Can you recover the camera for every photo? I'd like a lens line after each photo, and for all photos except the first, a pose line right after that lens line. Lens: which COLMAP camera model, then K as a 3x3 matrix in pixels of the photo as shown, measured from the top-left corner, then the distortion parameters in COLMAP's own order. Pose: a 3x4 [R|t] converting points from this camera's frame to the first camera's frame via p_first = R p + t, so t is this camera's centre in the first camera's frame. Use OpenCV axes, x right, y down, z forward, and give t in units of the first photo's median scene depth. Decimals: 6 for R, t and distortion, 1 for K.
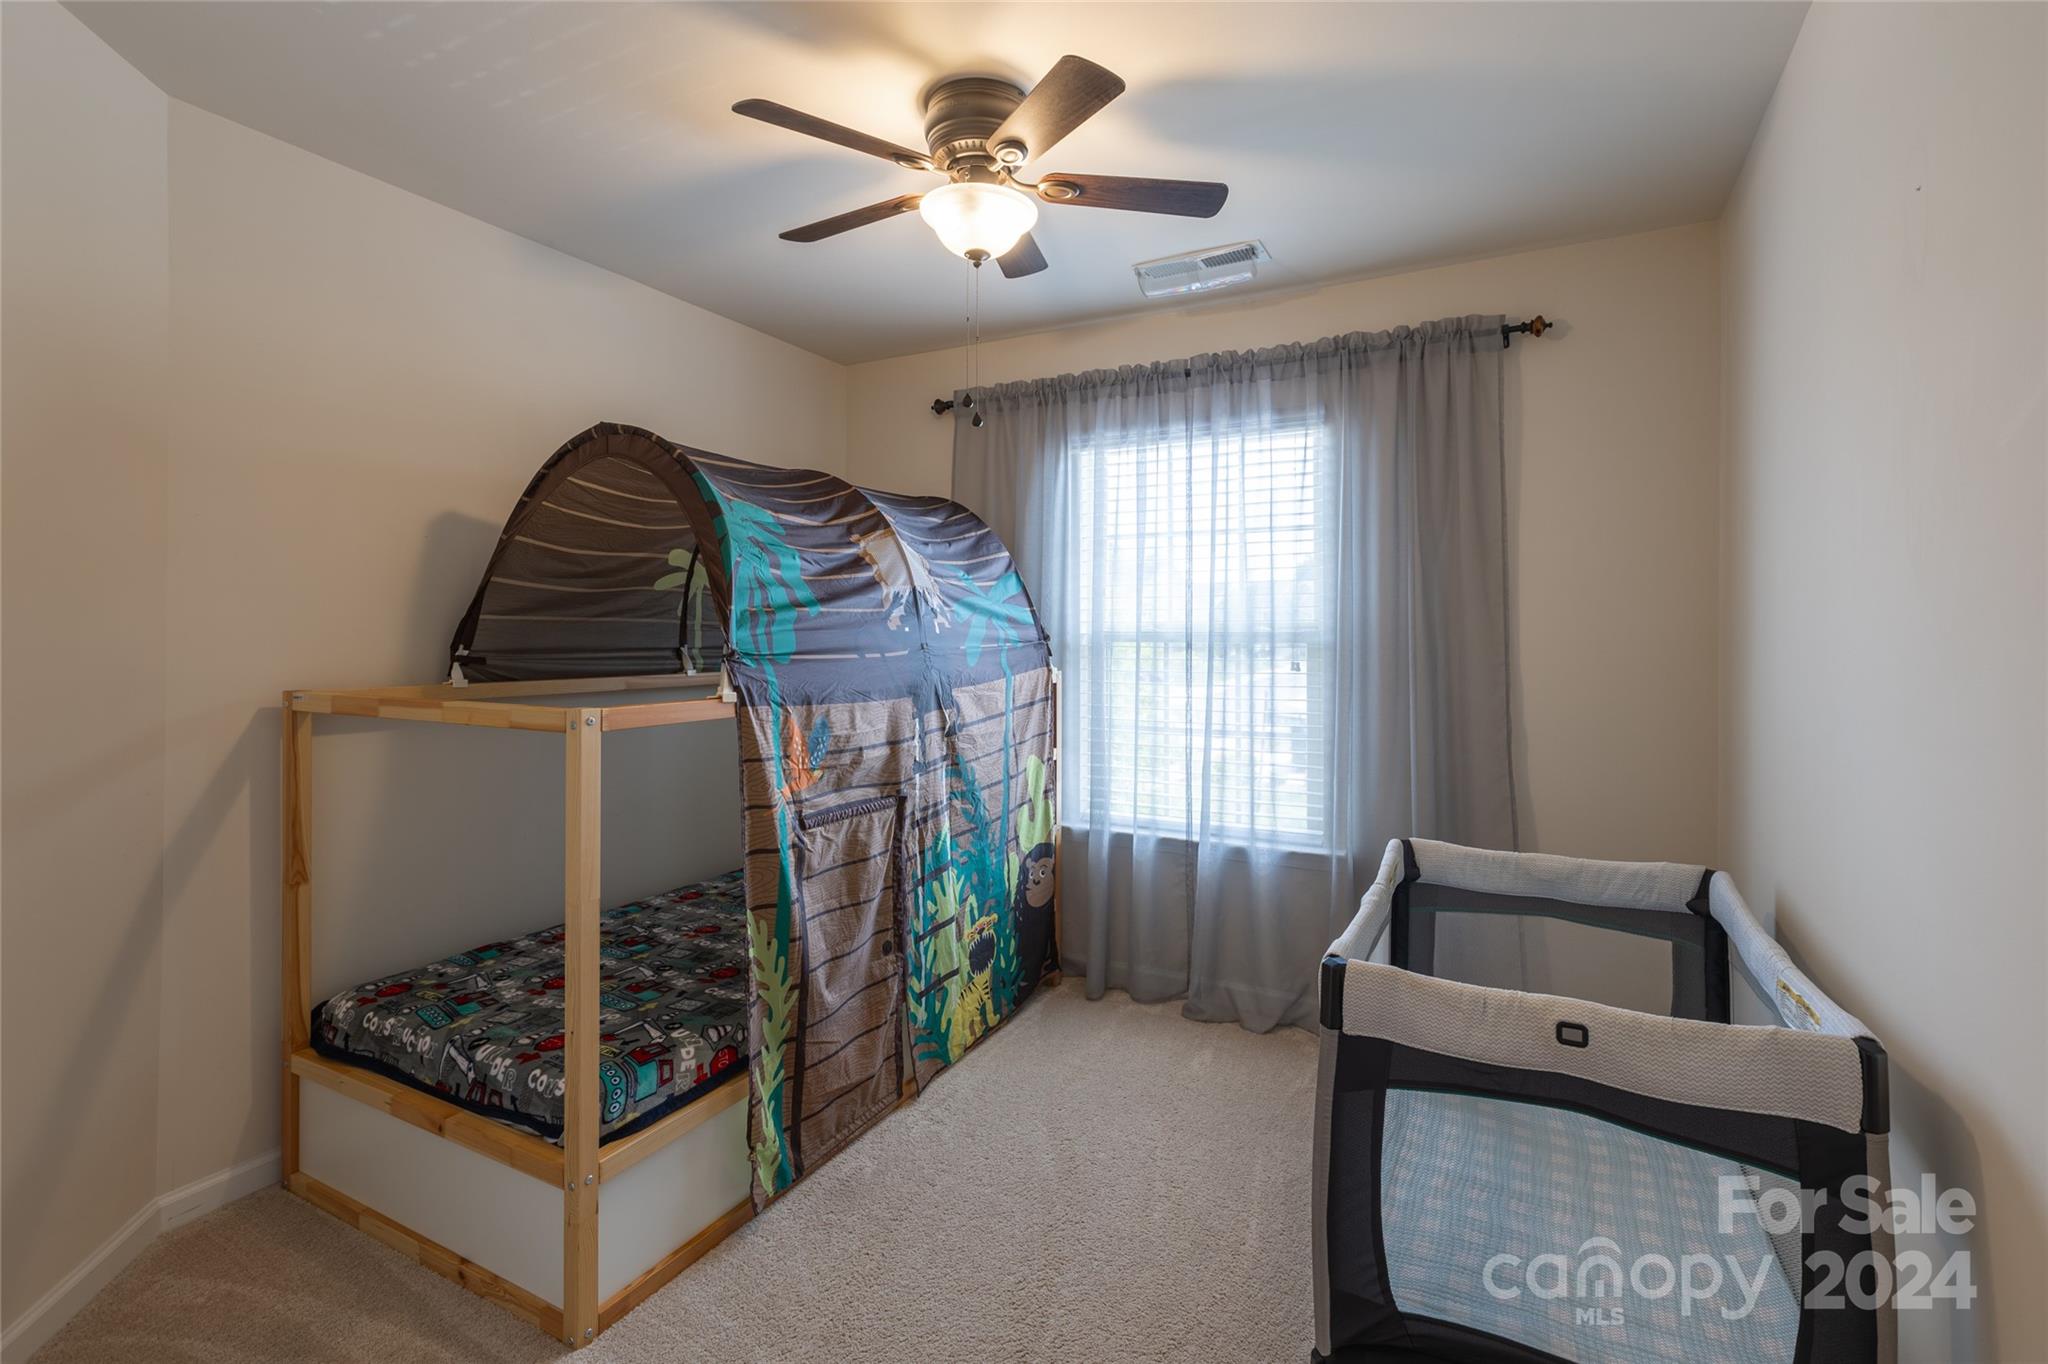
lens RADIAL K [[921.7, 0, 1013.8], [0, 921.7, 672.4], [0, 0, 1]] dist [0.002387, -0.000298]
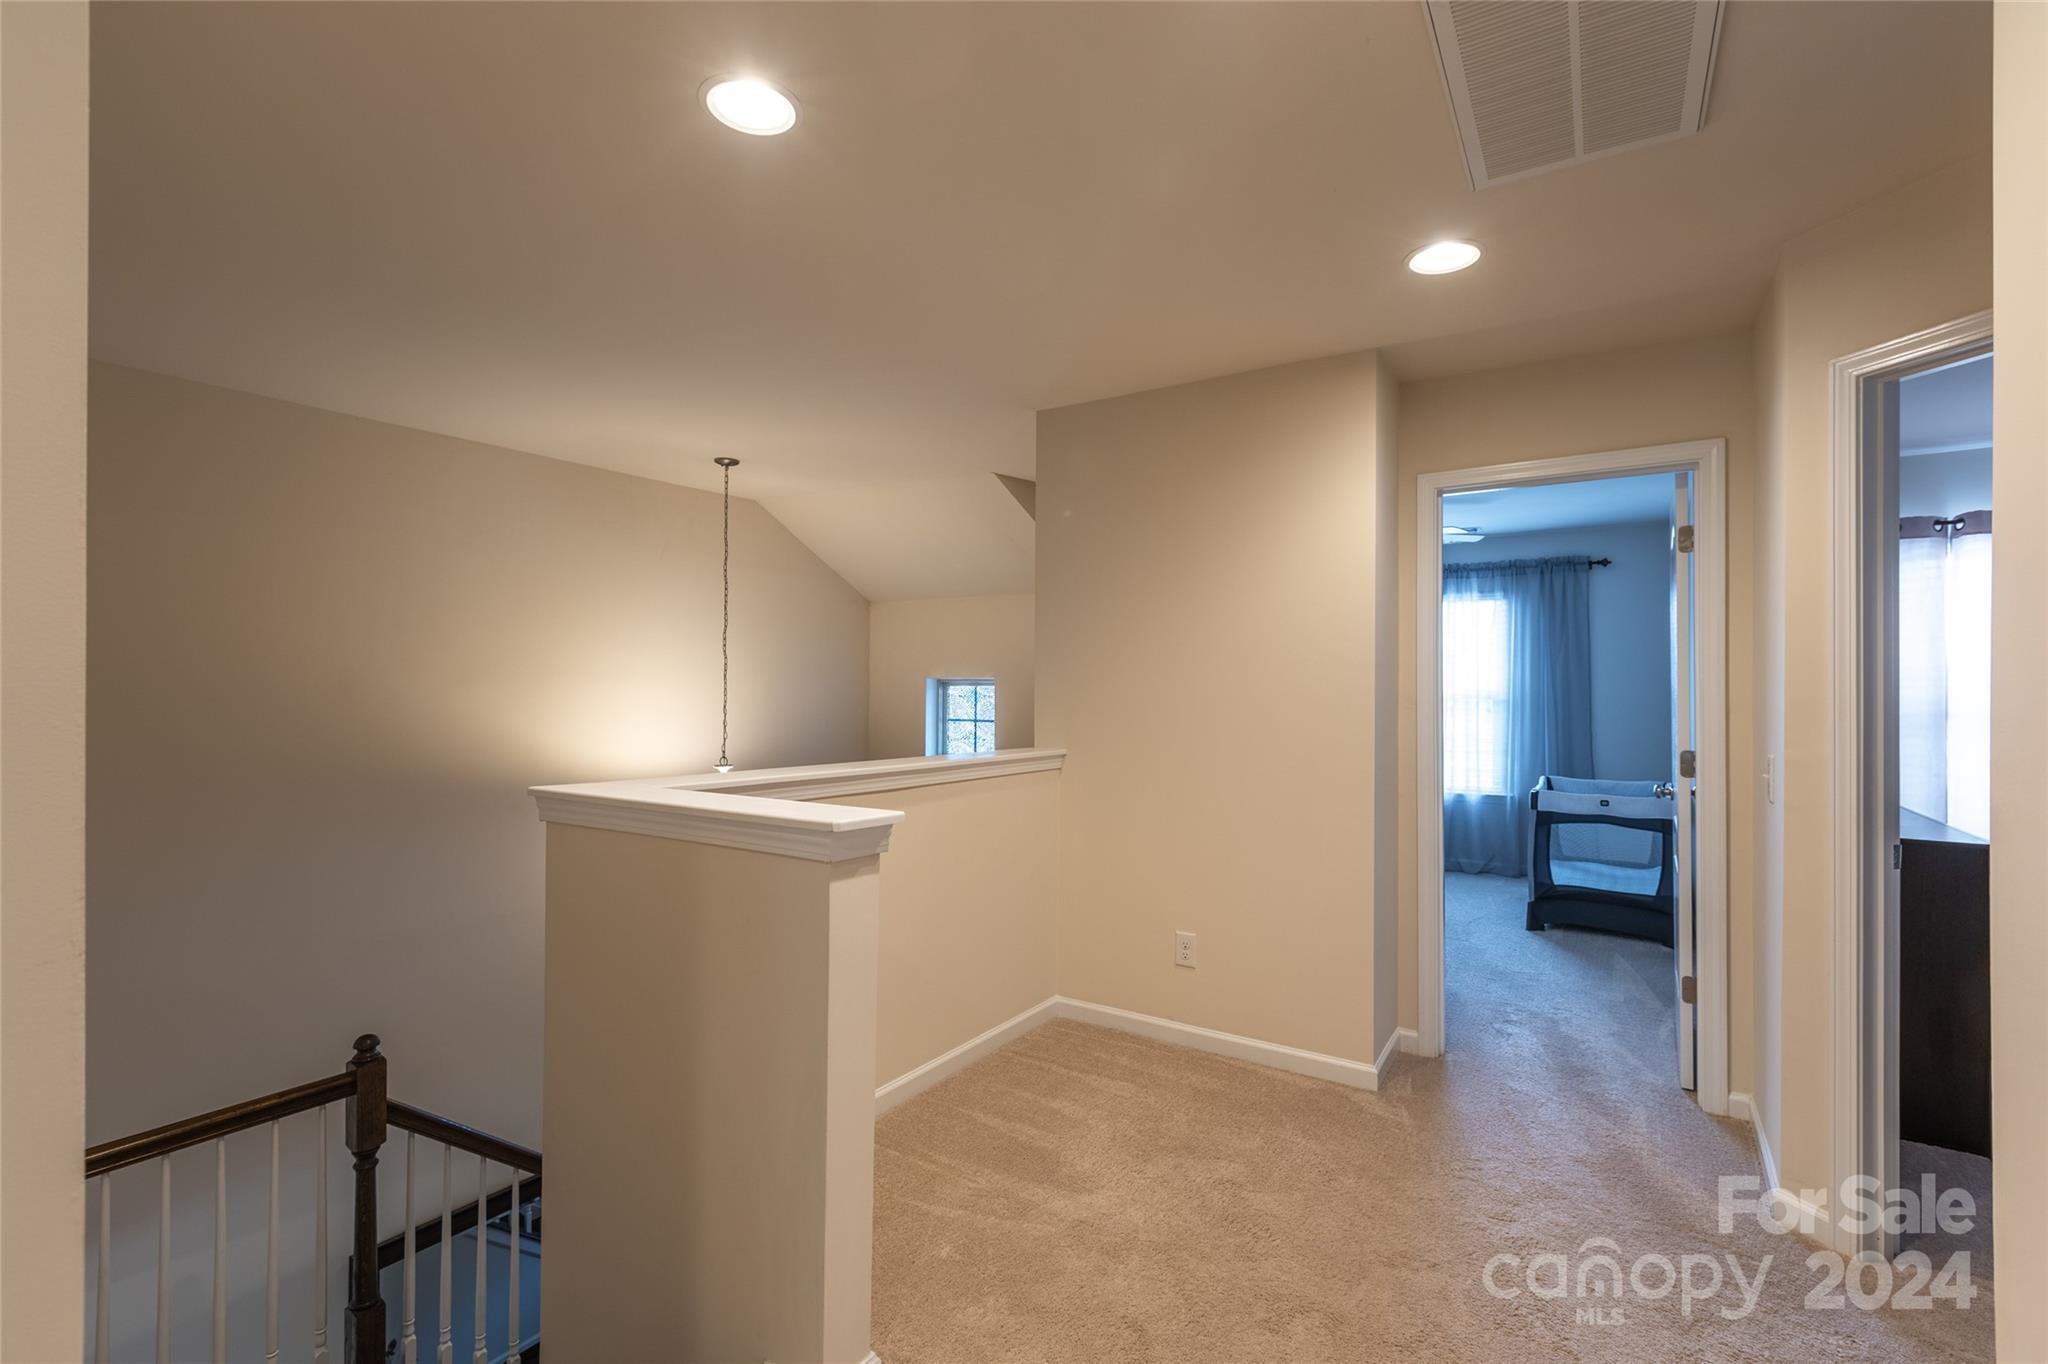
lens RADIAL K [[899.7, 0, 1023.8], [0, 899.7, 694.6], [0, 0, 1]] dist [-0.011357, -0.000285]
pose [[0.995689, 0.008676, -0.092347, -0.610734], [-0.010837, 0.999678, -0.022931, 0.017625], [0.092118, 0.023833, 0.995463, -1.237732]]
